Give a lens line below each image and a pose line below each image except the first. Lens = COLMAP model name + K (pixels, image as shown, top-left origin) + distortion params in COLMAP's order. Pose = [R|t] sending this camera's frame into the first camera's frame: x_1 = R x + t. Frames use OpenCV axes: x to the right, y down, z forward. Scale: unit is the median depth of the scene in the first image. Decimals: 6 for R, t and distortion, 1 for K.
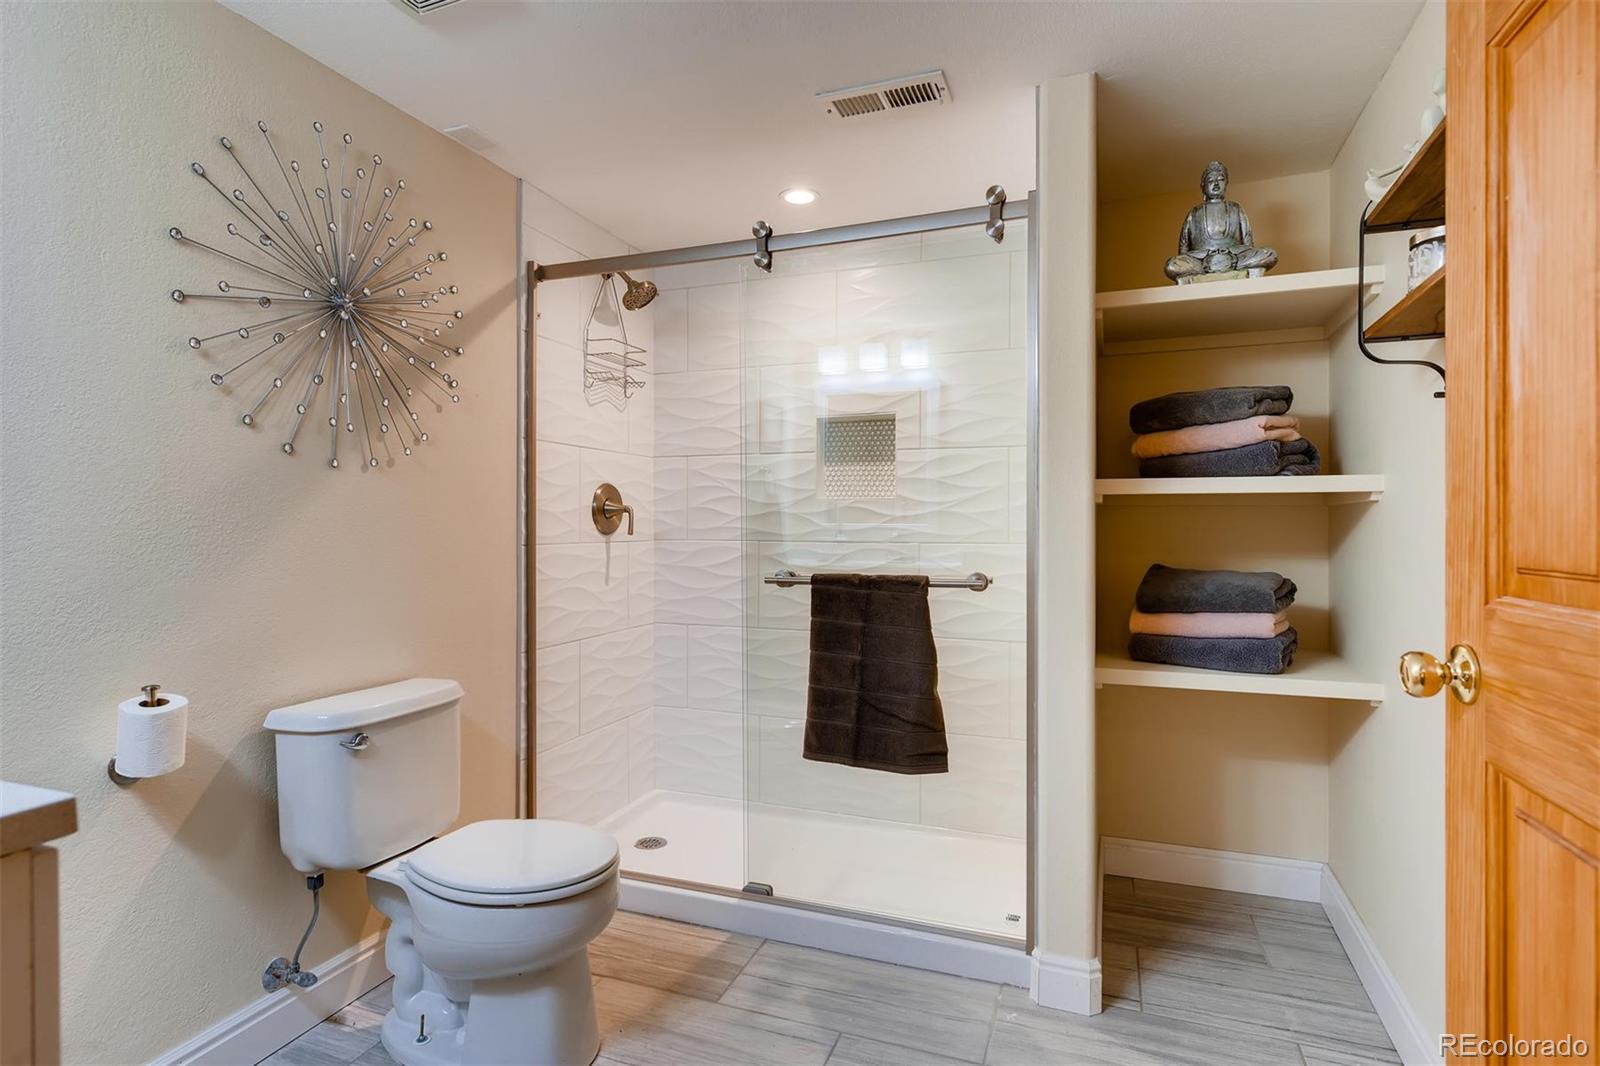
lens RADIAL K [[833.5, 0, 795.6], [0, 833.5, 528.8], [0, 0, 1]] dist [0.005445, 0.000228]
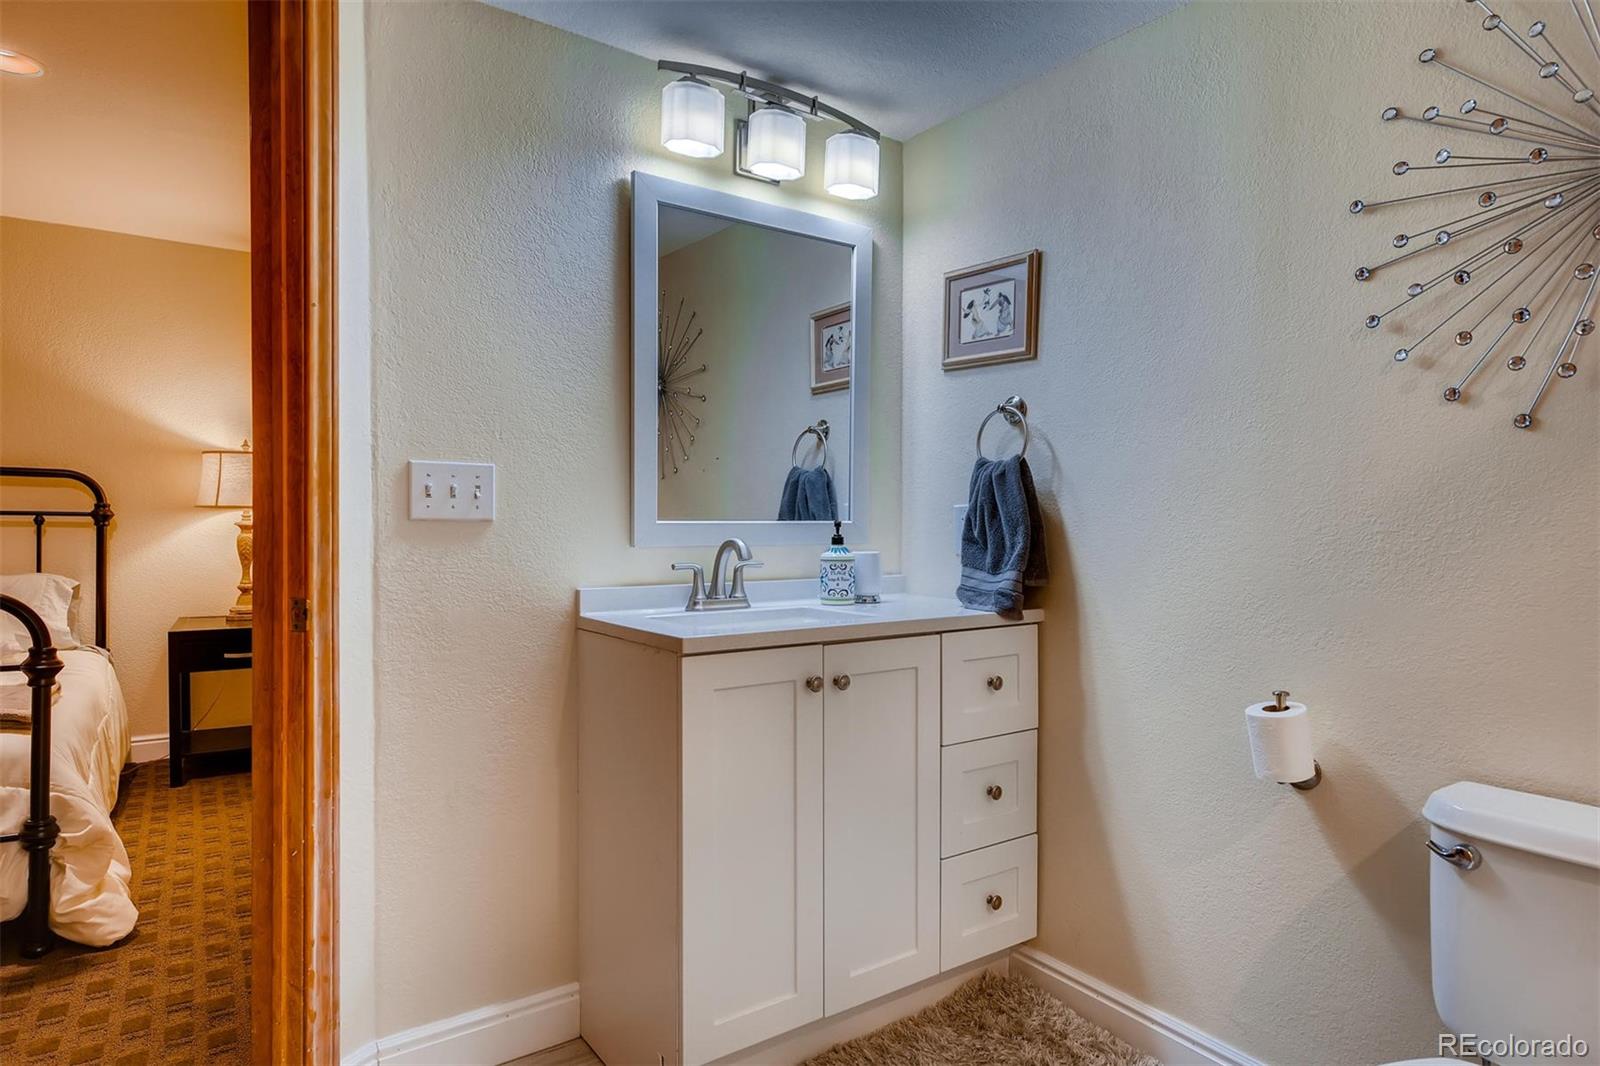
lens RADIAL K [[908.6, 0, 799.6], [0, 908.6, 531.7], [0, 0, 1]] dist [0.001340, 0.000522]
pose [[-0.548363, 0.009615, -0.836185, 0.392775], [-0.007282, 0.999841, 0.016273, -0.013656], [0.836208, 0.015013, -0.548206, 0.996290]]
